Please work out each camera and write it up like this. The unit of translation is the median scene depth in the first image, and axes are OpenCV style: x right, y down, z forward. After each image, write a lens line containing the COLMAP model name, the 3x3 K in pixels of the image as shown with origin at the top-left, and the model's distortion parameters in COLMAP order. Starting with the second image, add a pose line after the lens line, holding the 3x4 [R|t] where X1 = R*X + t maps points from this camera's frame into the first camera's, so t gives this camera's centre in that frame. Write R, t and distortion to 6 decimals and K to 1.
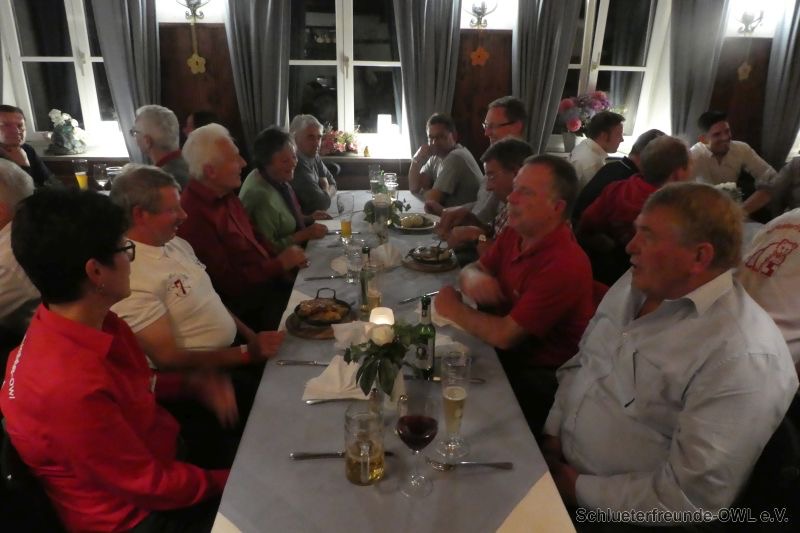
lens RADIAL K [[562.8, 0, 394.9], [0, 562.8, 269.4], [0, 0, 1]] dist [-0.050901, 0.012306]
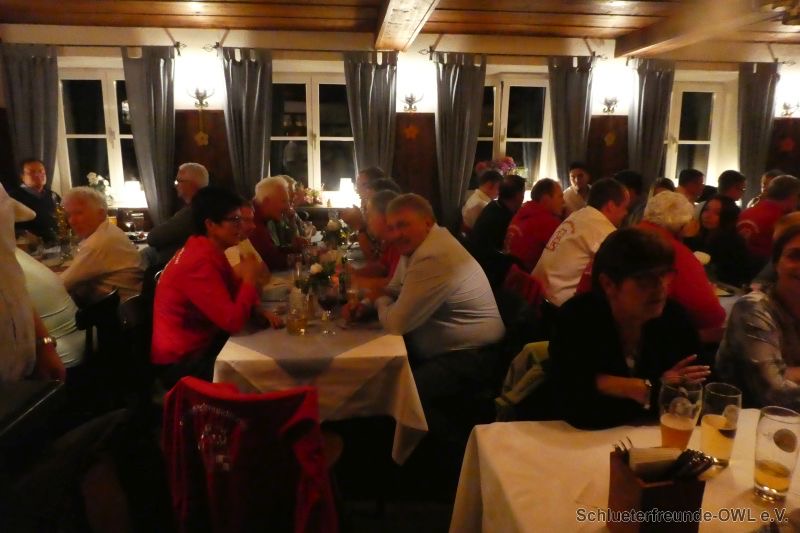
lens RADIAL K [[562.8, 0, 402.8], [0, 562.8, 271.6], [0, 0, 1]] dist [-0.050901, 0.012306]
pose [[0.999155, -0.017207, 0.037338, 0.072334], [0.022000, 0.991004, -0.132012, 0.131515], [-0.034730, 0.132722, 0.990545, -0.298029]]
